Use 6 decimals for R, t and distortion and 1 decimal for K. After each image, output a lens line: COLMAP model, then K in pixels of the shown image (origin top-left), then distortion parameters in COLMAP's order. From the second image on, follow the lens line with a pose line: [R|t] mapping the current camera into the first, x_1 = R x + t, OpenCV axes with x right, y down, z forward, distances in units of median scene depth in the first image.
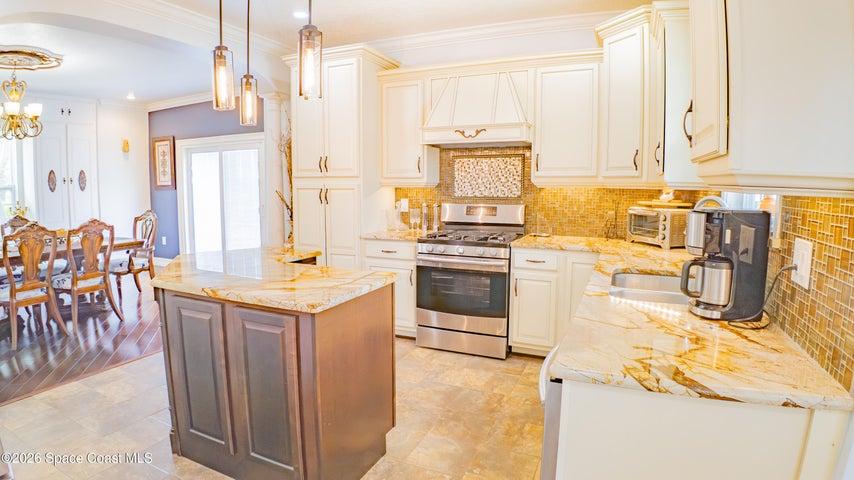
lens RADIAL K [[464.0, 0, 427.3], [0, 464.0, 242.6], [0, 0, 1]] dist [-0.021512, -0.000849]
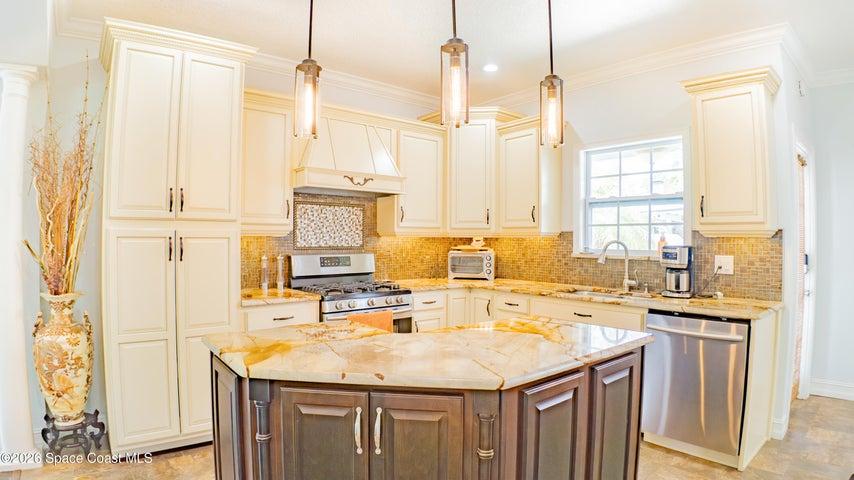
lens RADIAL K [[464.0, 0, 427.4], [0, 464.0, 237.6], [0, 0, 1]] dist [-0.021512, -0.000849]
pose [[0.442598, 0.002837, 0.896716, -0.652115], [0.109937, 0.992280, -0.057402, -0.042504], [-0.889955, 0.123988, 0.438869, 0.422581]]
